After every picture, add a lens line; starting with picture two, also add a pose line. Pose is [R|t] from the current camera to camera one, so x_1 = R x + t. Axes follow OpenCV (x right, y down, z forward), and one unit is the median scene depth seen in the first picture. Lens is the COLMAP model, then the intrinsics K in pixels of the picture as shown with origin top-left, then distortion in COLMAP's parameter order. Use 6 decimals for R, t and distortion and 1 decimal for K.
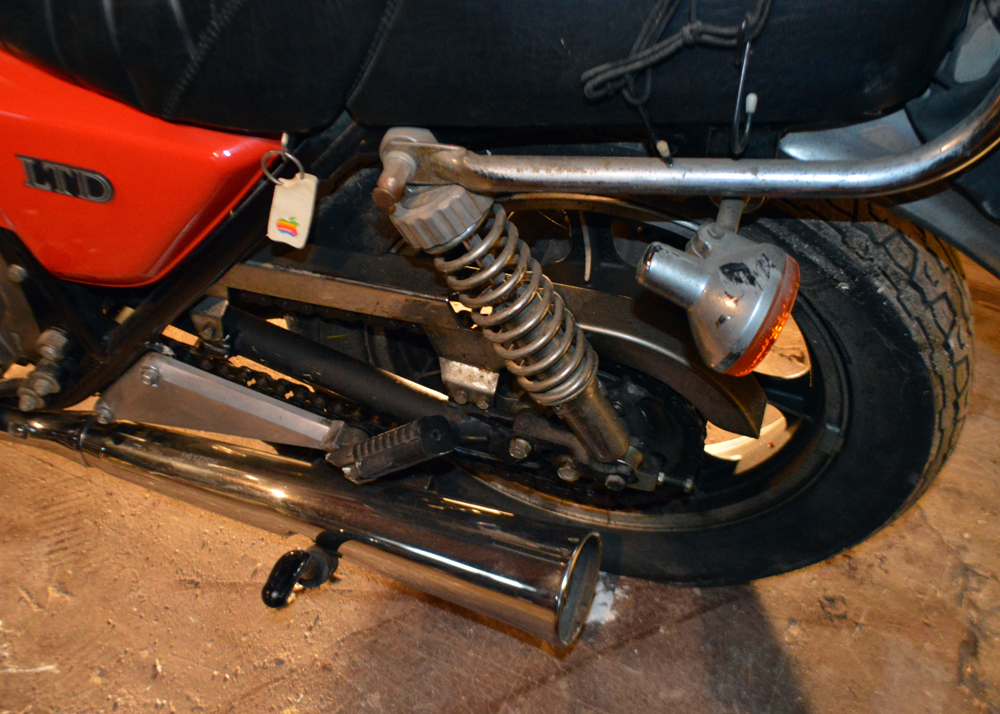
lens RADIAL K [[1158.3, 0, 500.0], [0, 1158.3, 357.0], [0, 0, 1]] dist [-0.023925, 0.003592]
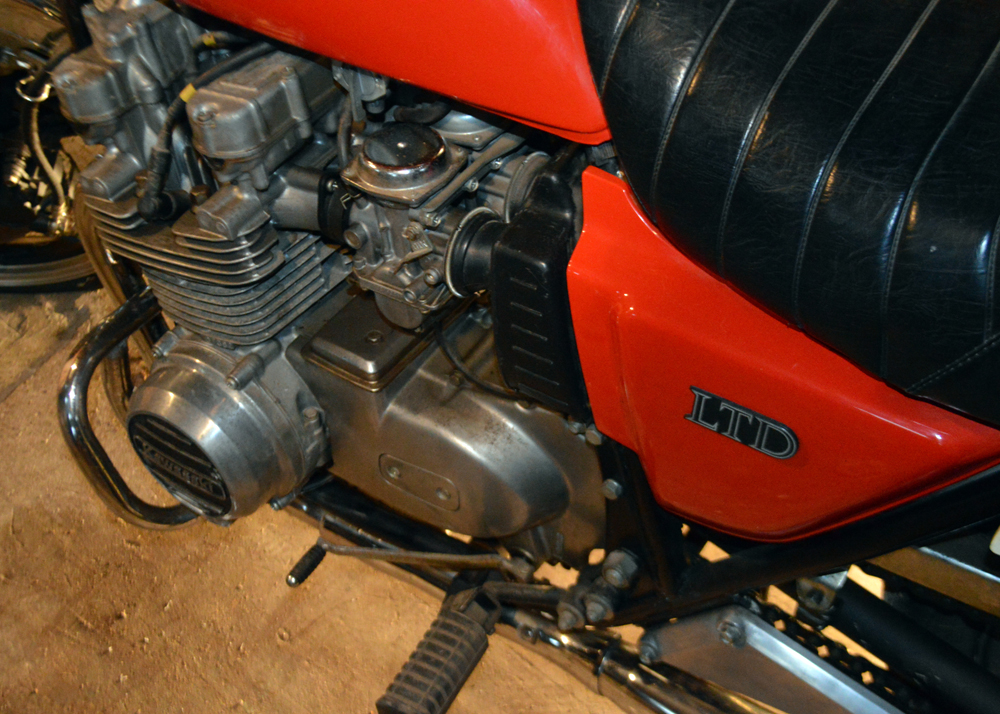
lens RADIAL K [[1265.4, 0, 500.0], [0, 1265.4, 357.0], [0, 0, 1]] dist [0.006164, 0.009709]
pose [[0.952642, 0.176848, -0.247380, -0.279123], [-0.196820, 0.978706, -0.058277, -0.097439], [0.231807, 0.104206, 0.967164, 0.046013]]
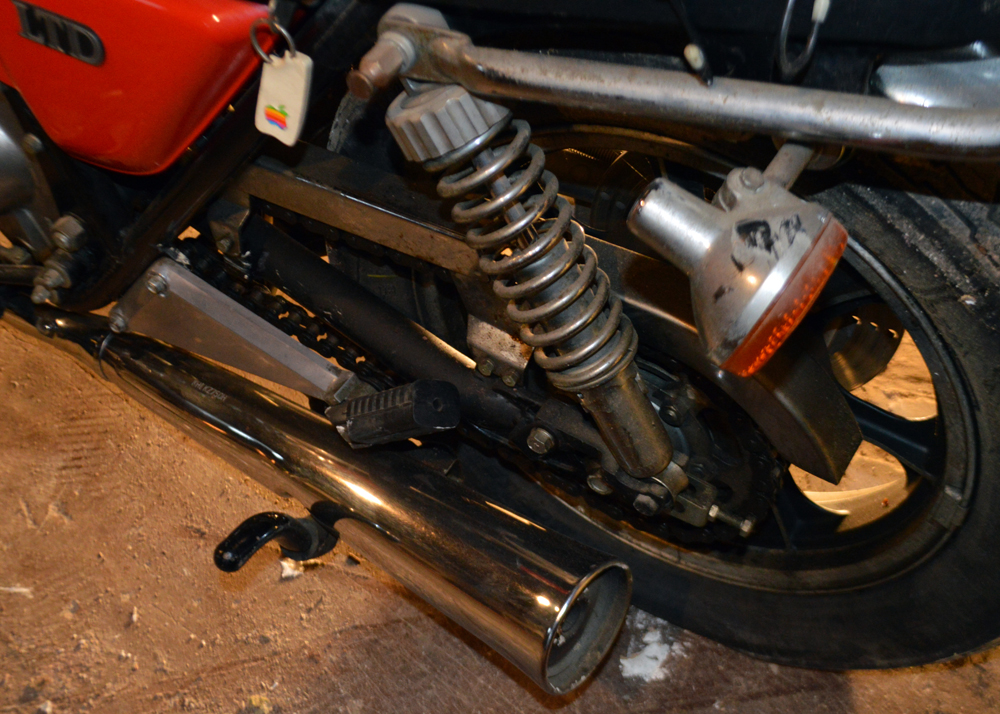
lens RADIAL K [[1238.7, 0, 500.0], [0, 1238.7, 357.0], [0, 0, 1]] dist [-0.007584, -0.052783]
pose [[0.964458, 0.172740, -0.199956, 0.148887], [-0.174131, 0.984664, 0.010744, 0.016317], [0.198746, 0.024457, 0.979746, 0.139471]]
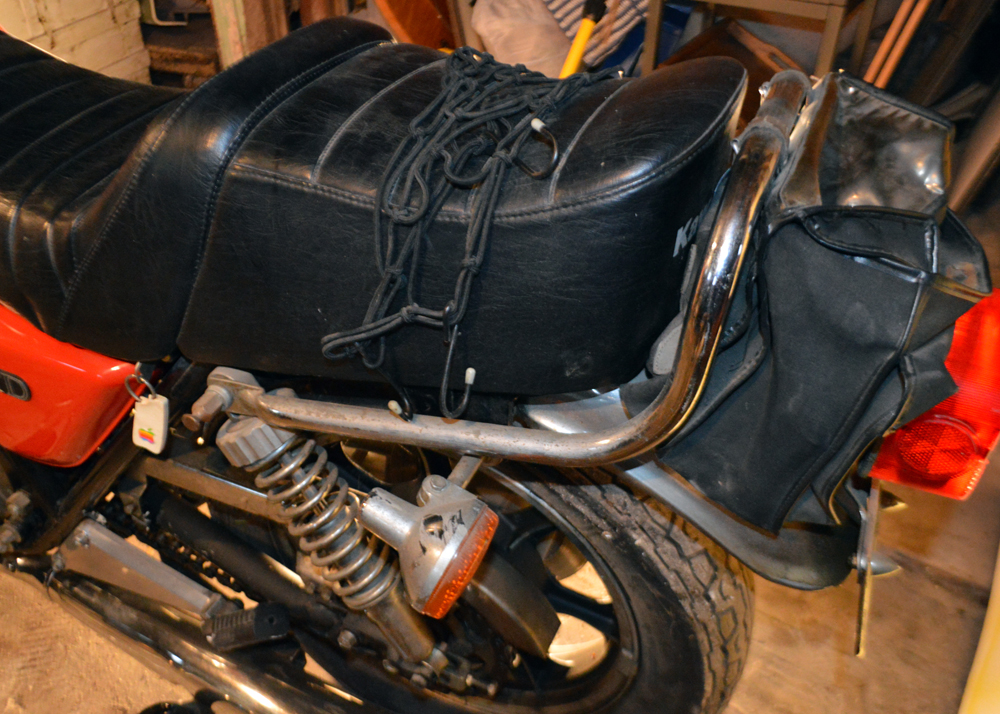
lens RADIAL K [[841.2, 0, 500.0], [0, 841.2, 357.0], [0, 0, 1]] dist [0.000597, -0.002608]
pose [[0.989710, 0.089911, -0.111308, 0.233198], [-0.109138, 0.977431, -0.180882, -0.061607], [0.092533, 0.191168, 0.977186, 0.123449]]
